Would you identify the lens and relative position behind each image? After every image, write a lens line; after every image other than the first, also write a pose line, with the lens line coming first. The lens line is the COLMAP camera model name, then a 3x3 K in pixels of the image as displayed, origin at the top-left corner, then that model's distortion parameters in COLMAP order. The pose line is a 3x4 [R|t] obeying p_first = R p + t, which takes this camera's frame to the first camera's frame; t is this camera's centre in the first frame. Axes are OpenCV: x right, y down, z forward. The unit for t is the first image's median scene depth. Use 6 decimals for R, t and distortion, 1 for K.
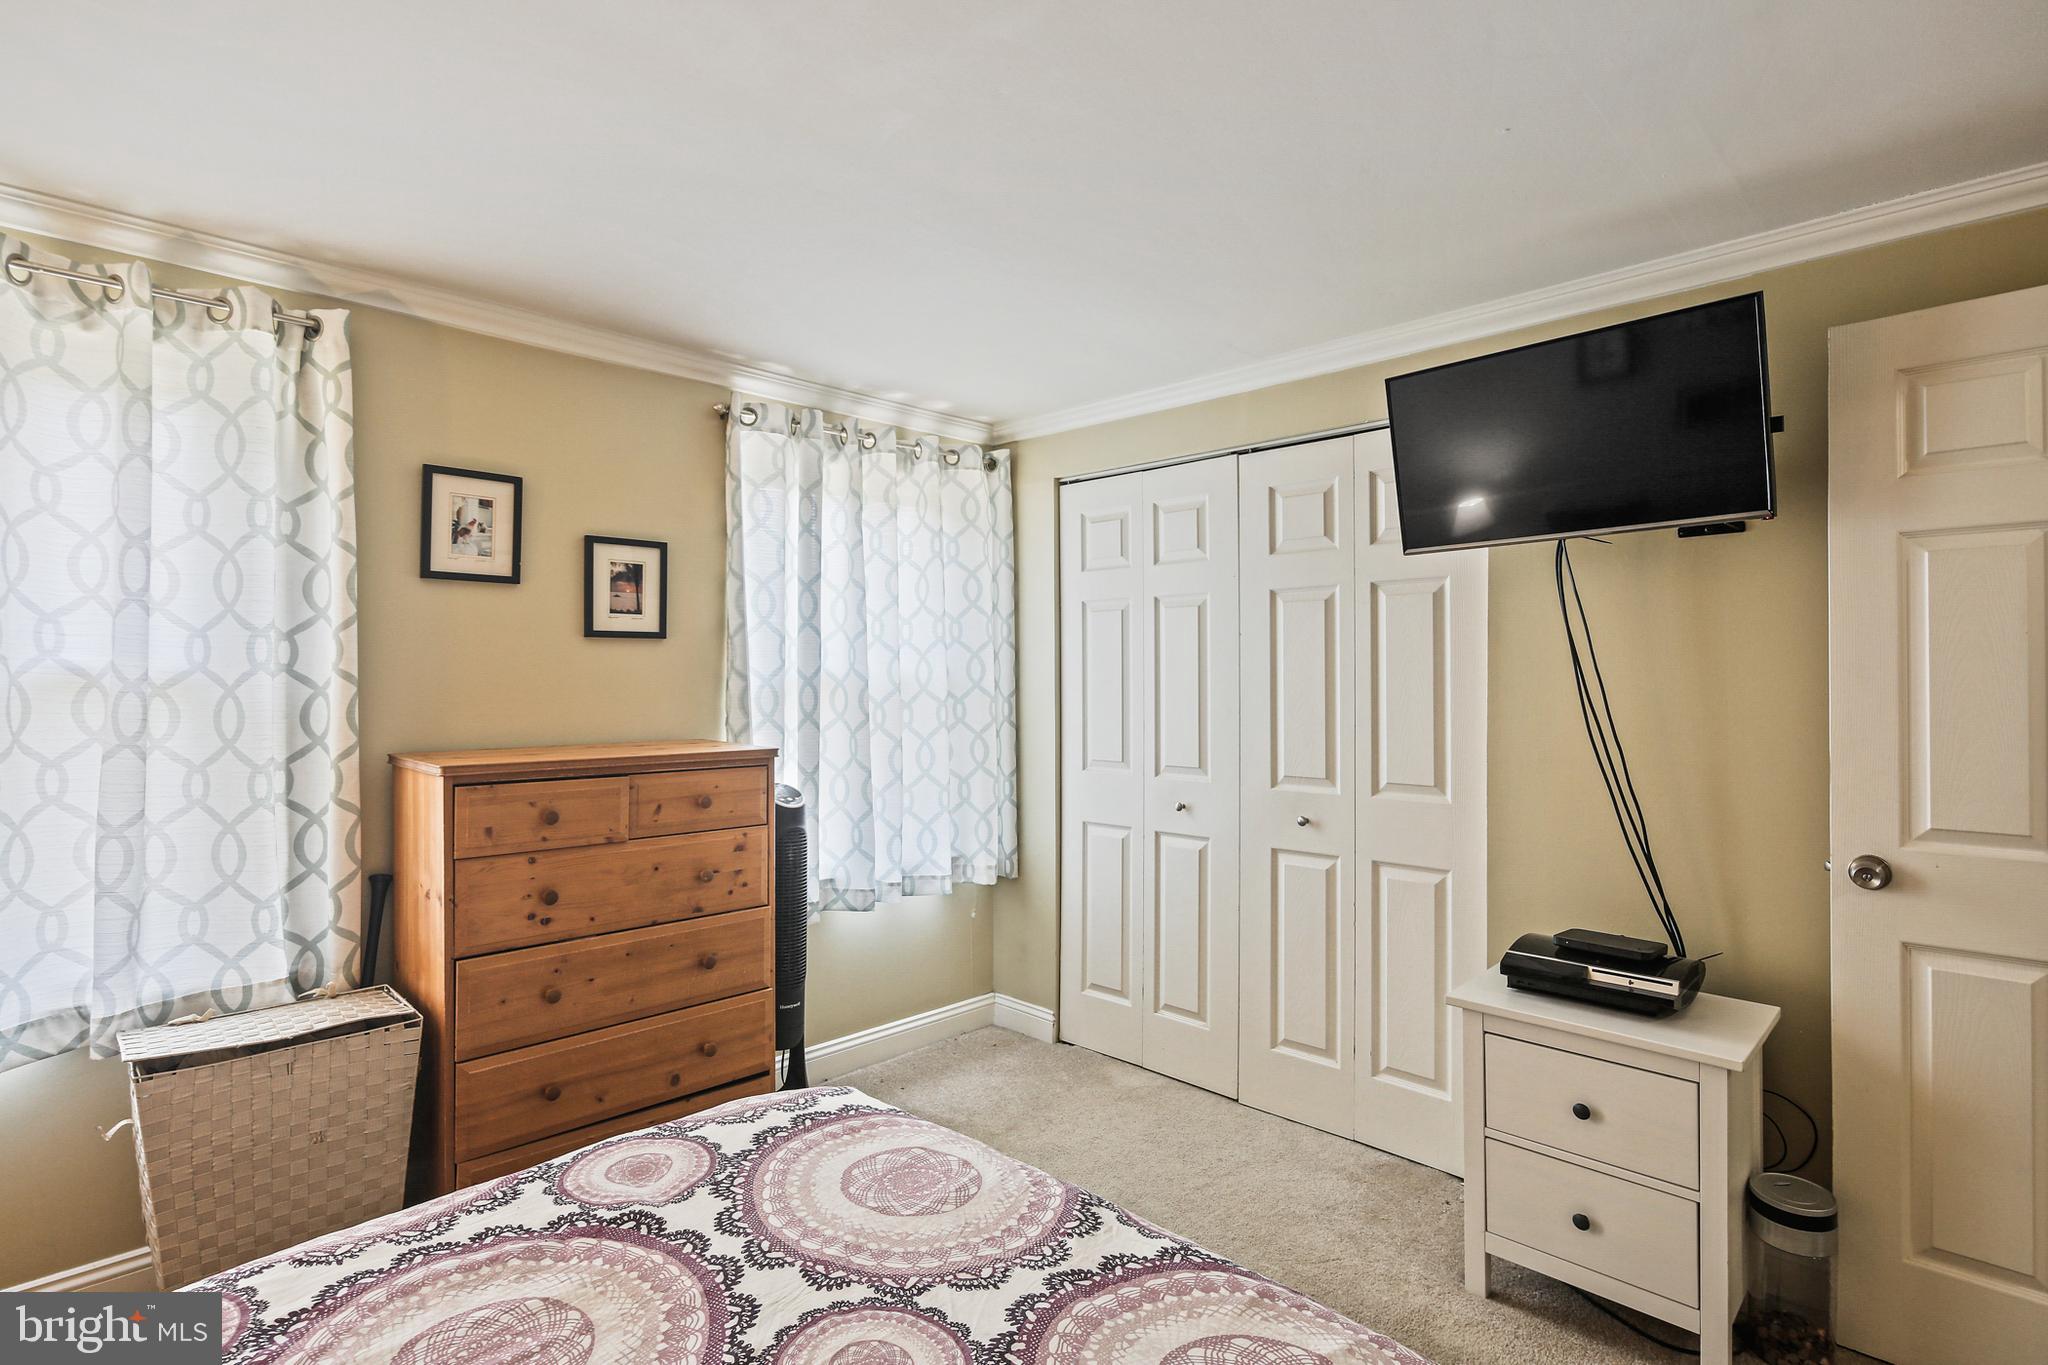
lens RADIAL K [[1009.8, 0, 1018.9], [0, 1009.8, 675.3], [0, 0, 1]] dist [0.003155, -0.002175]
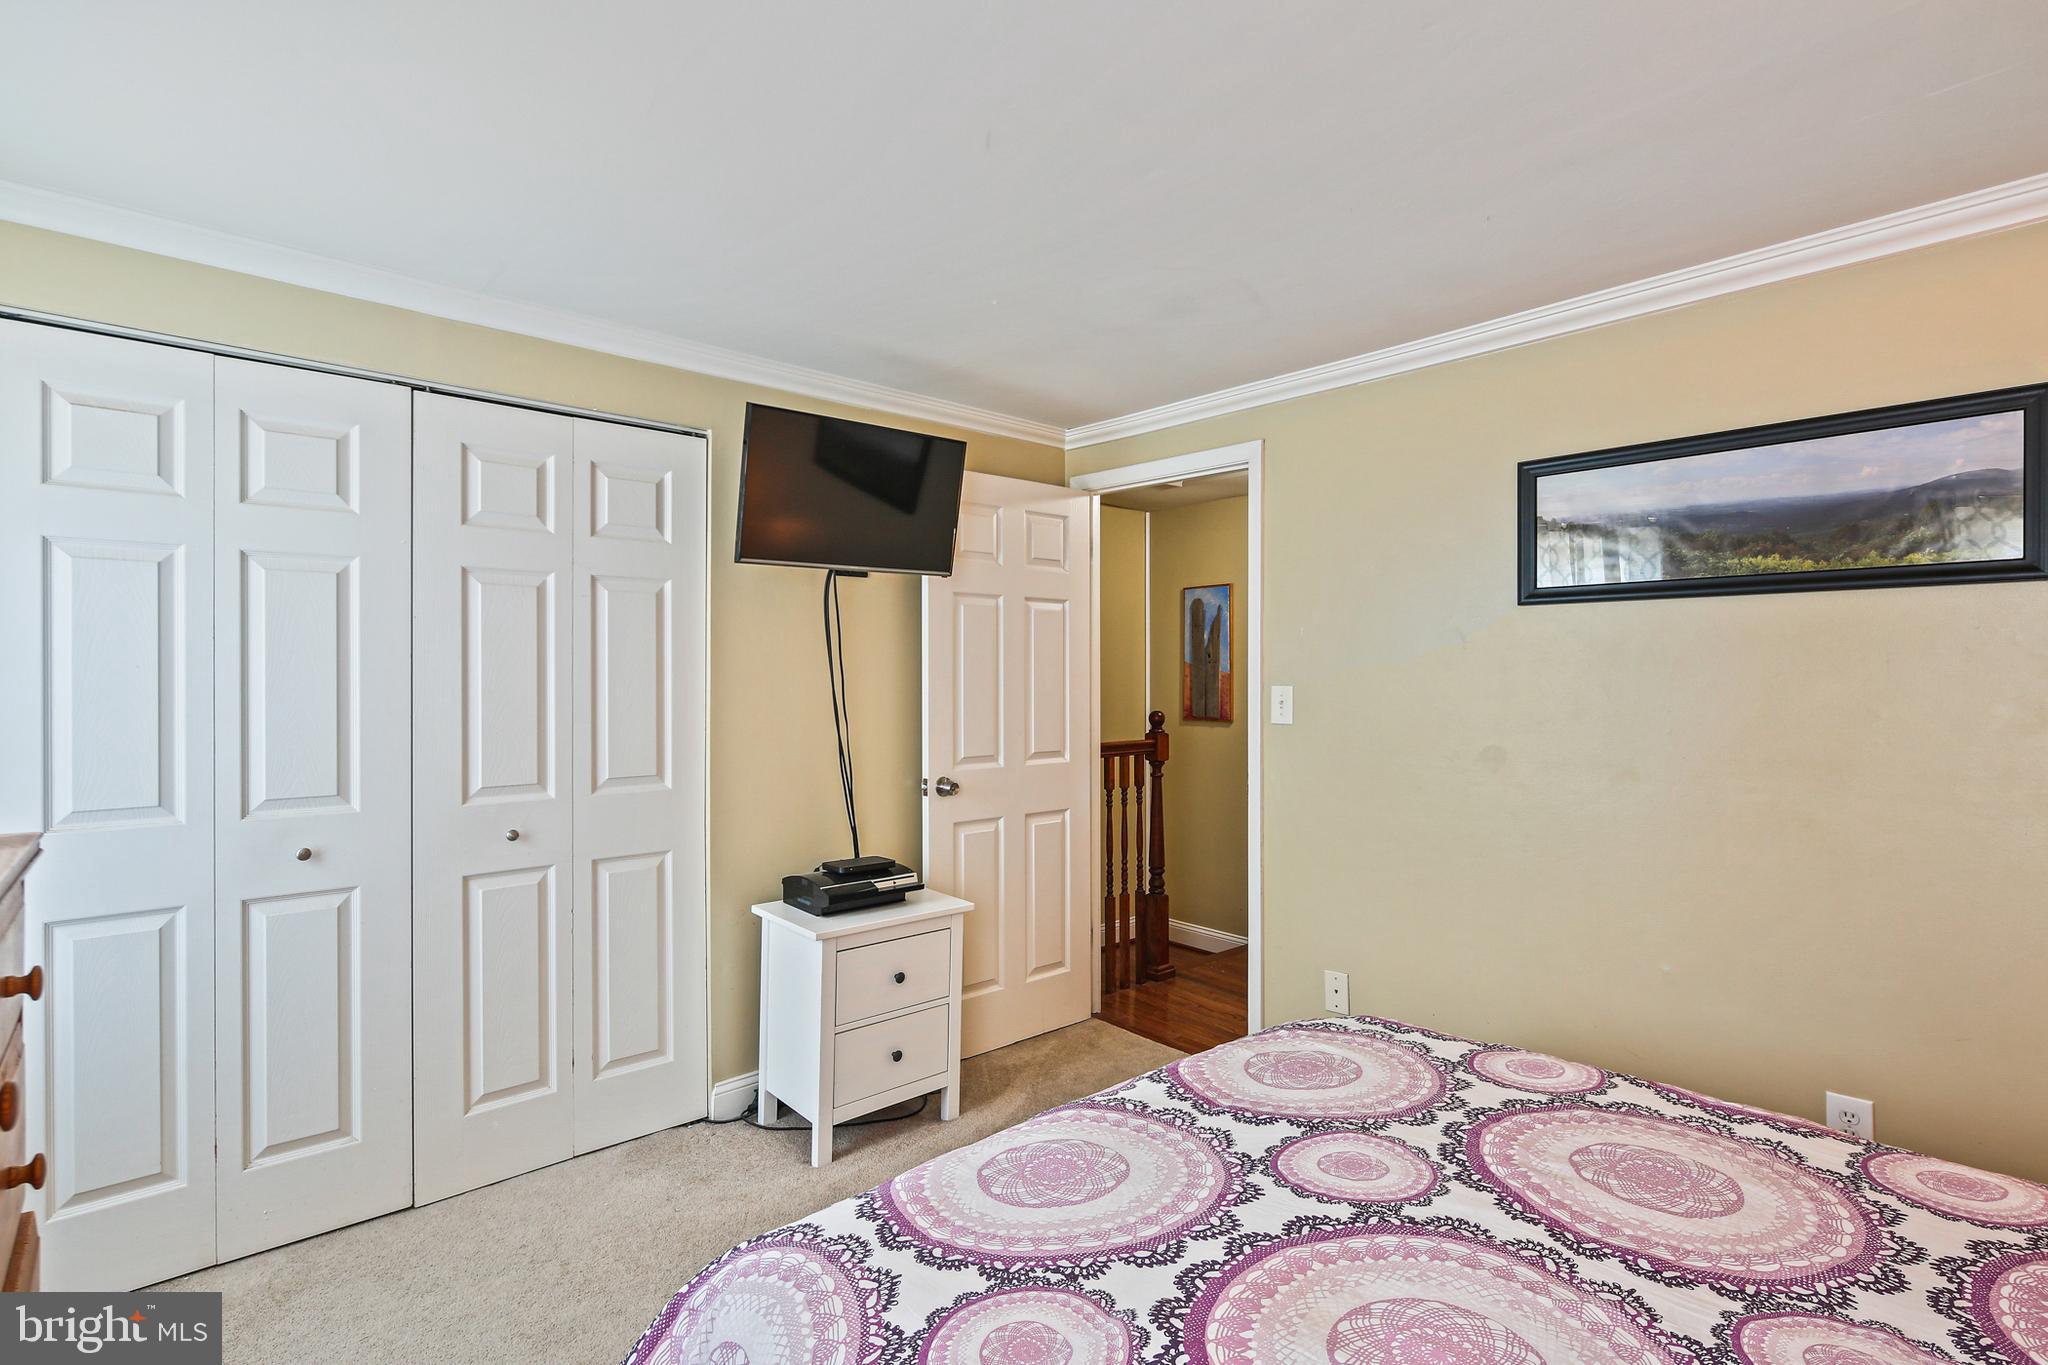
lens RADIAL K [[1009.8, 0, 1019.0], [0, 1009.8, 682.0], [0, 0, 1]] dist [0.003155, -0.002175]
pose [[0.053929, -0.004728, 0.998534, -0.802653], [-0.004699, 0.999977, 0.004989, 0.005601], [-0.998534, -0.004961, 0.053905, 0.710993]]
